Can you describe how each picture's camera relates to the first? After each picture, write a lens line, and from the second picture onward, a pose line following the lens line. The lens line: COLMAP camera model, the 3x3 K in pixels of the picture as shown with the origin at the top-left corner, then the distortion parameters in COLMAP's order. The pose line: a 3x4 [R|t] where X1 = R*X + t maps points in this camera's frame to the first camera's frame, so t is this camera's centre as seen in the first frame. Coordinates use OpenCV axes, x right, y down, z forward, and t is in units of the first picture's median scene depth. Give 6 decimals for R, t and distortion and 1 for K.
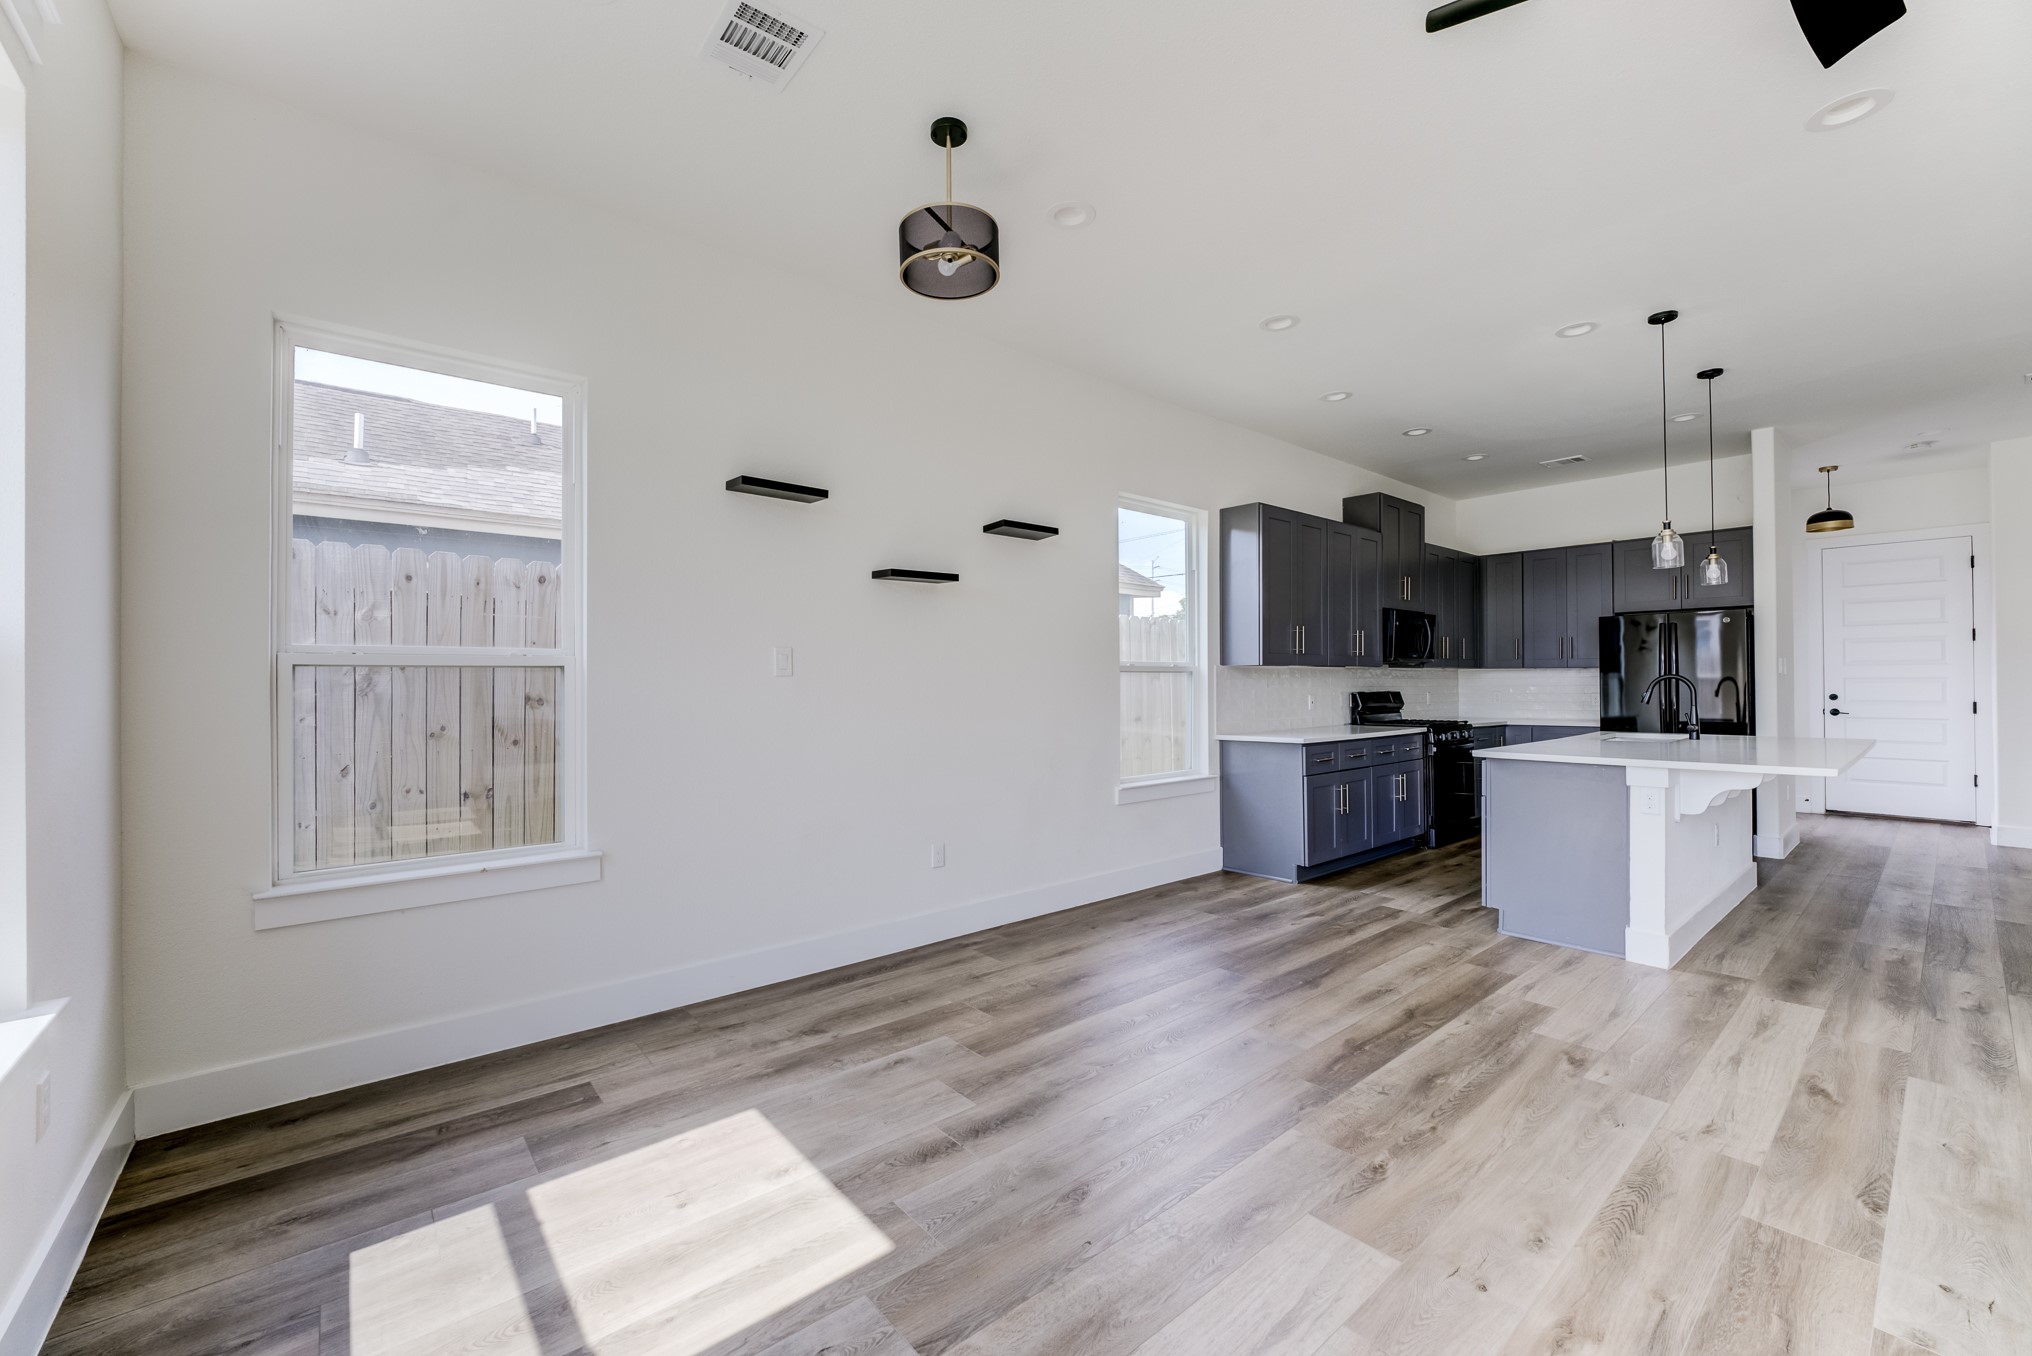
lens RADIAL K [[823.3, 0, 1005.9], [0, 823.3, 670.8], [0, 0, 1]] dist [-0.015241, 0.002011]
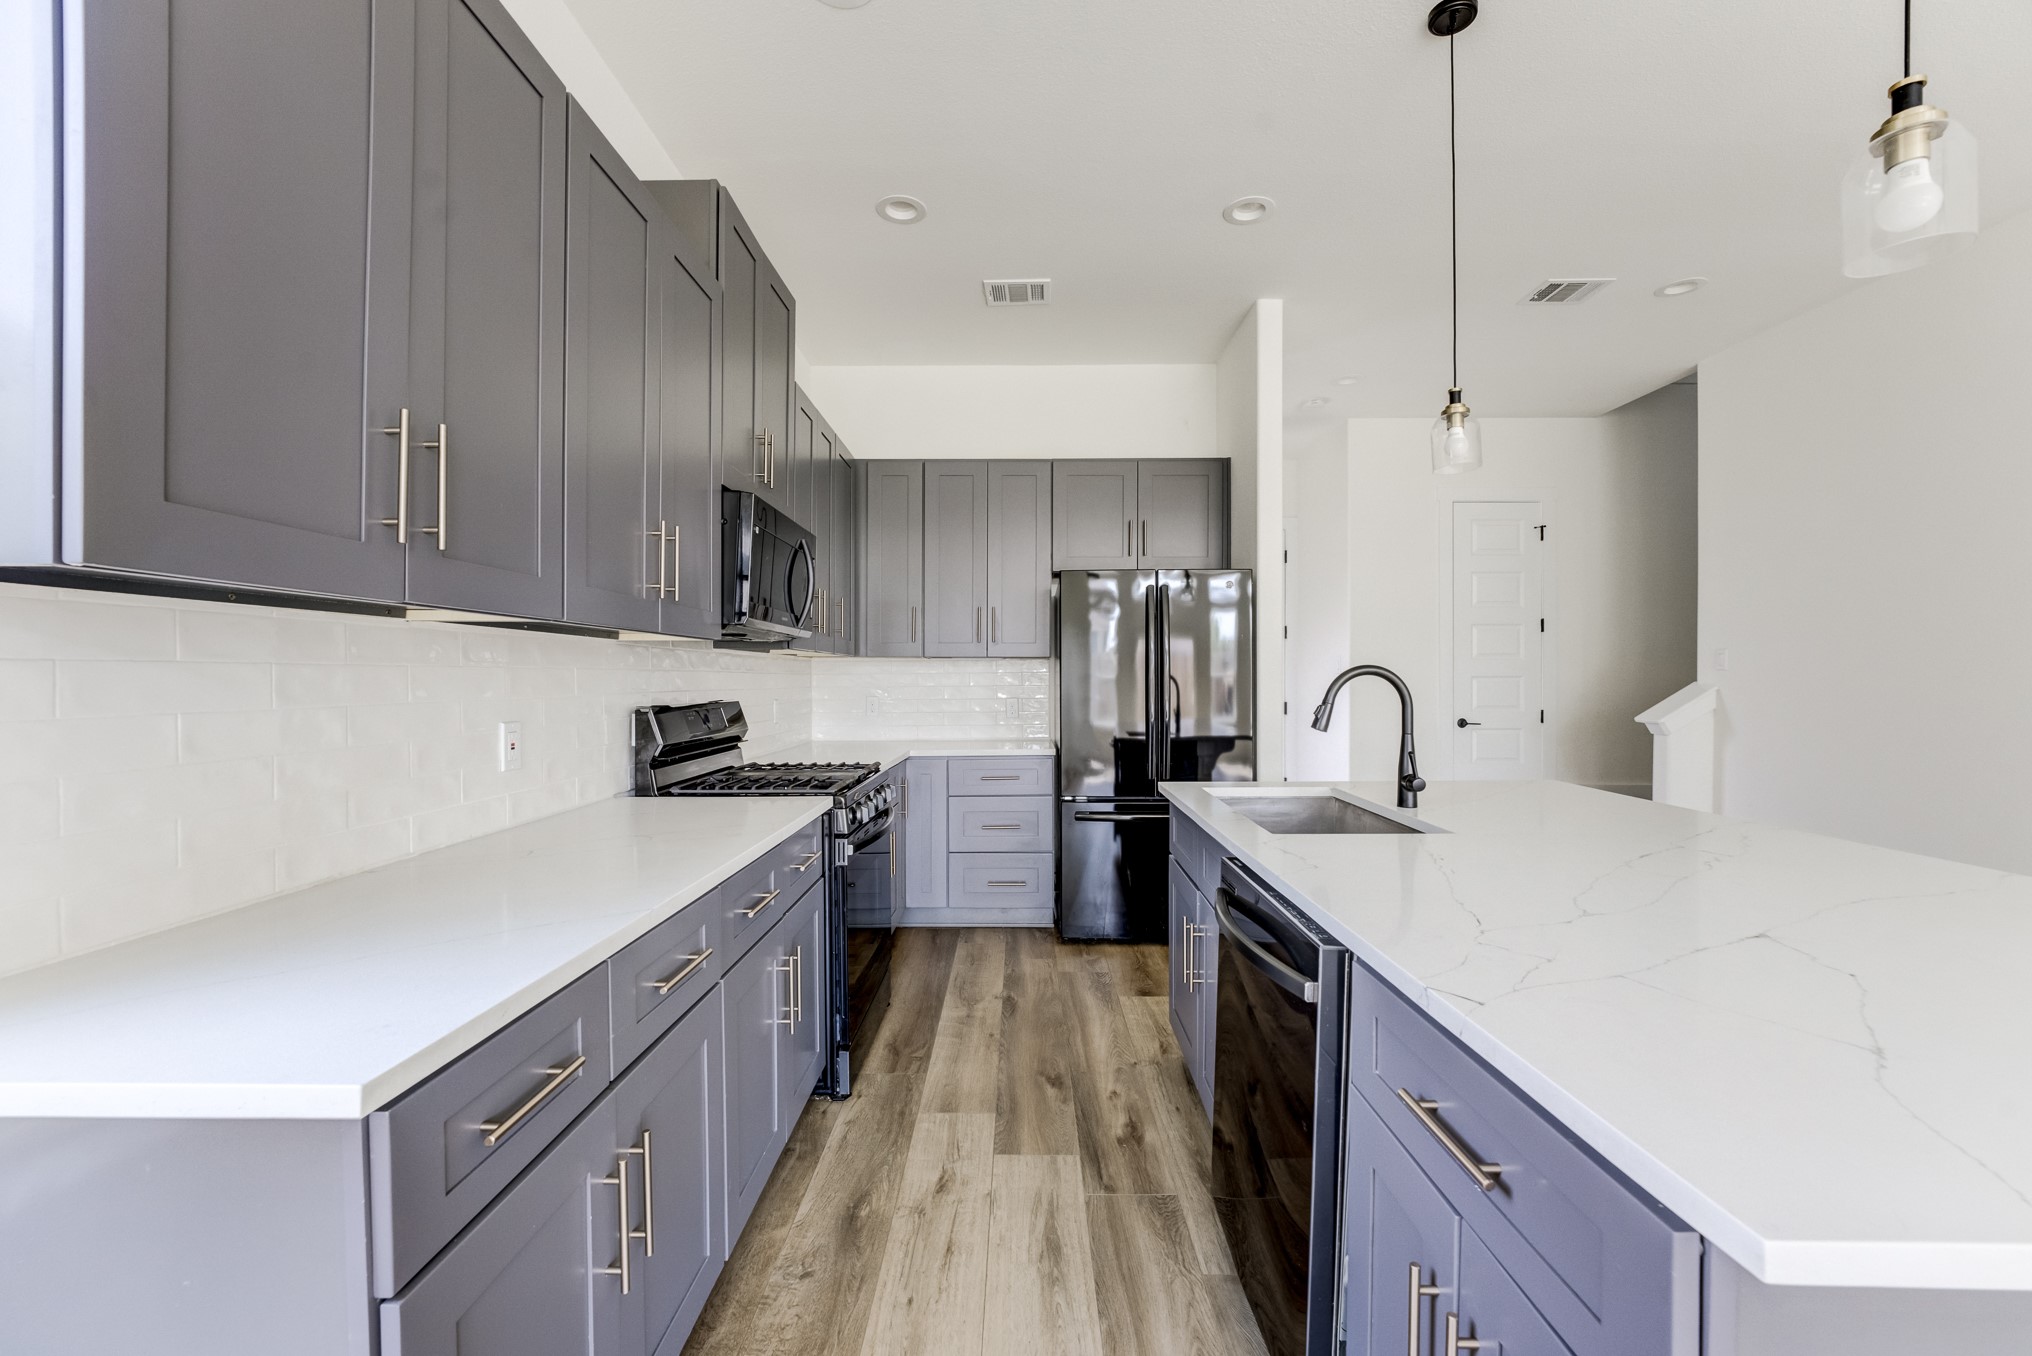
lens RADIAL K [[823.3, 0, 998.1], [0, 823.3, 679.0], [0, 0, 1]] dist [-0.015241, 0.002011]
pose [[0.663006, 0.003501, 0.748606, 0.442750], [-0.012889, 0.999894, 0.006739, 0.014613], [-0.748503, -0.014116, 0.662981, 1.114015]]
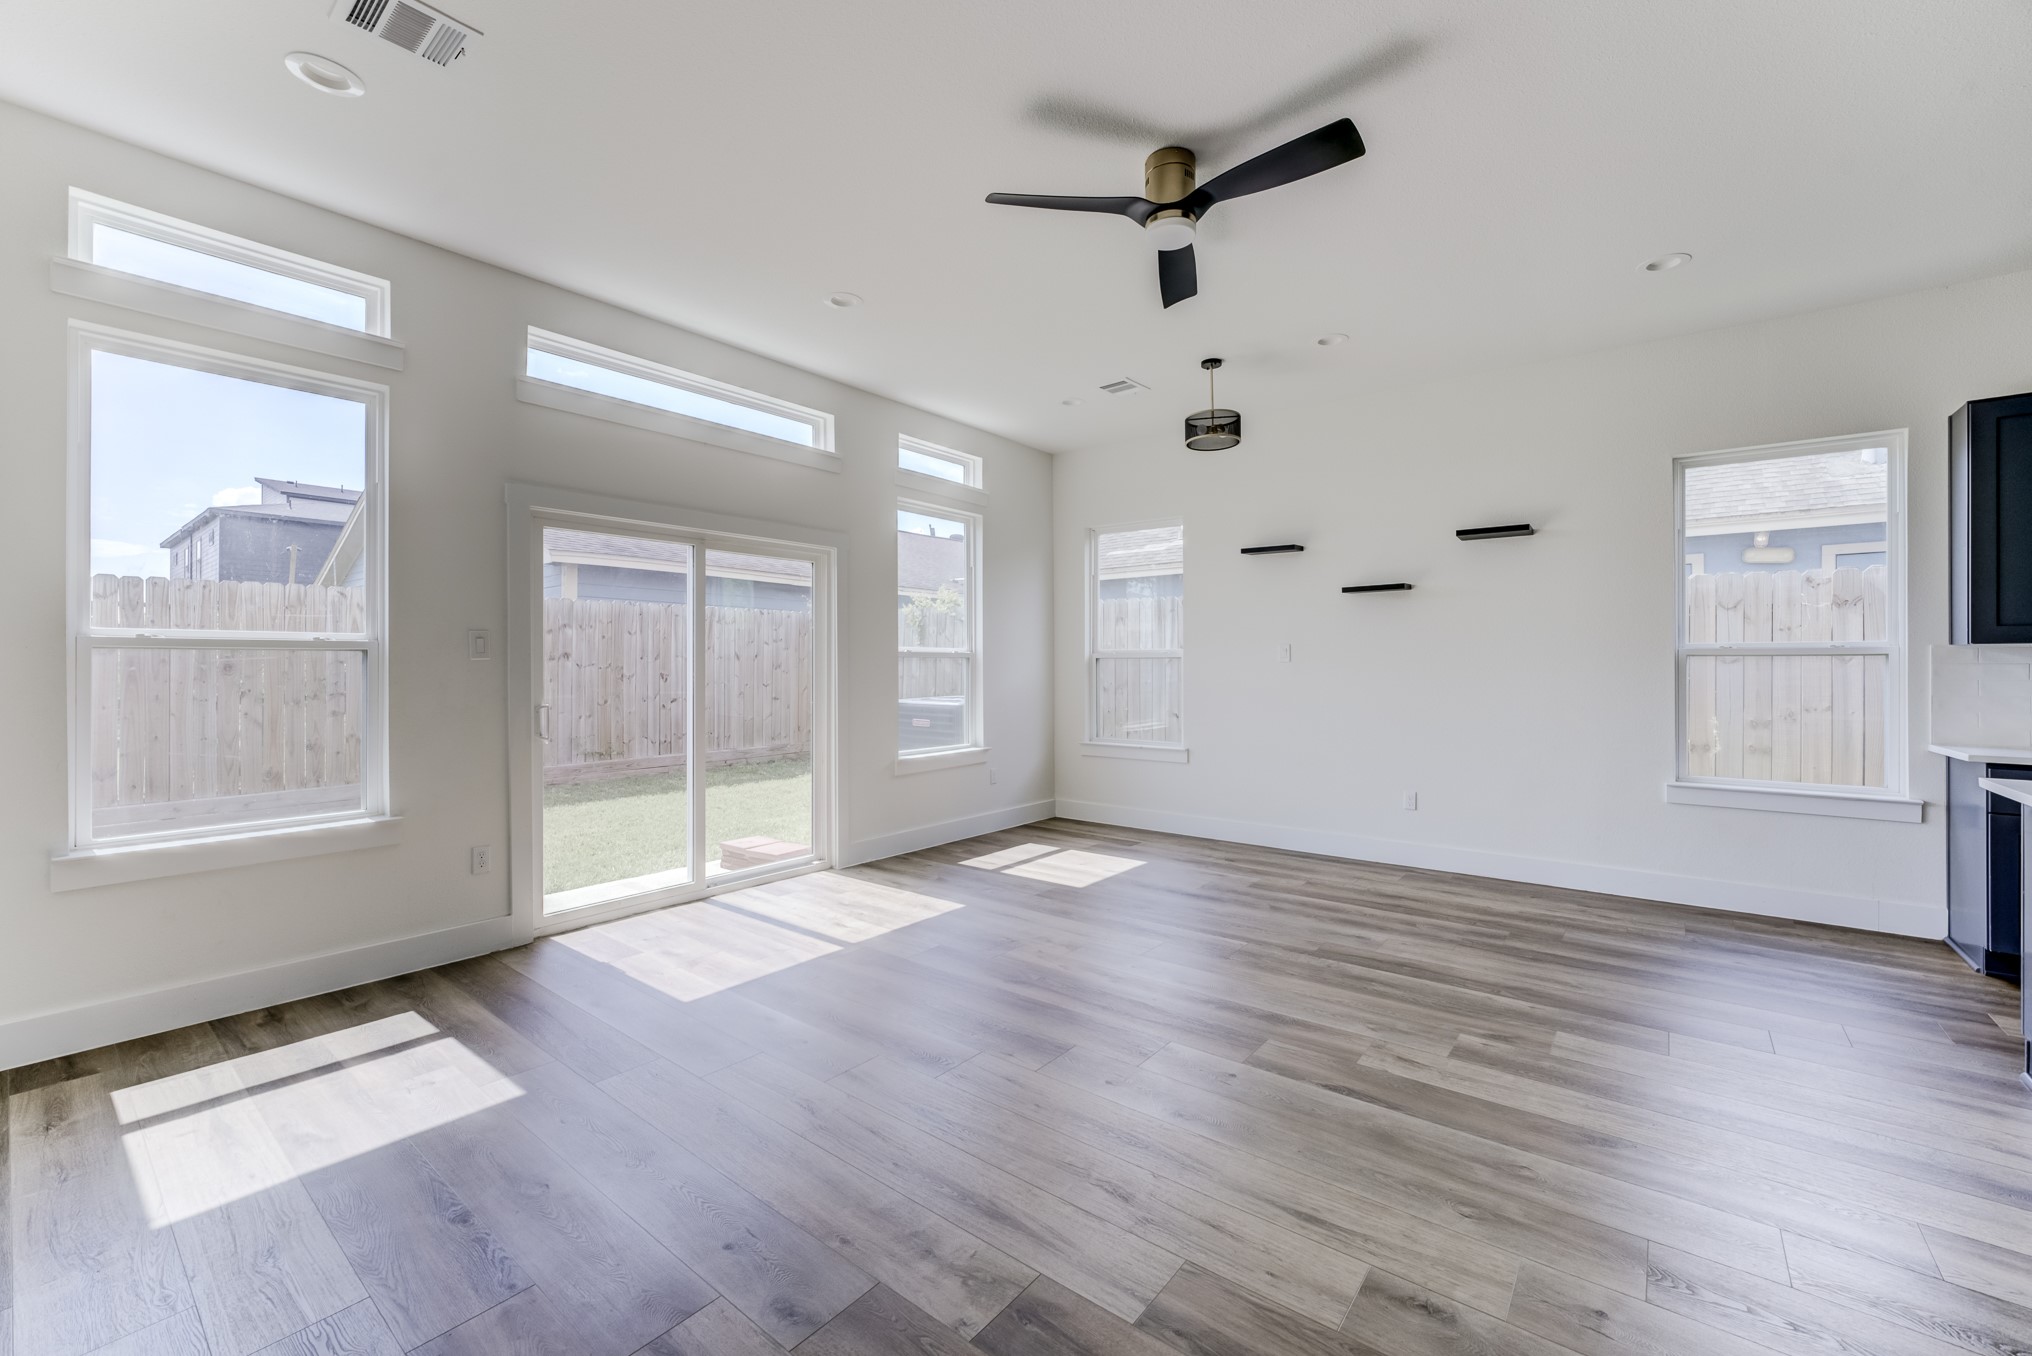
lens RADIAL K [[823.3, 0, 998.1], [0, 823.3, 669.6], [0, 0, 1]] dist [-0.015241, 0.002011]
pose [[0.187655, 0.010017, -0.982184, 1.161913], [0.011564, 0.999856, 0.012407, -0.007210], [0.982167, -0.013687, 0.187512, 0.132045]]
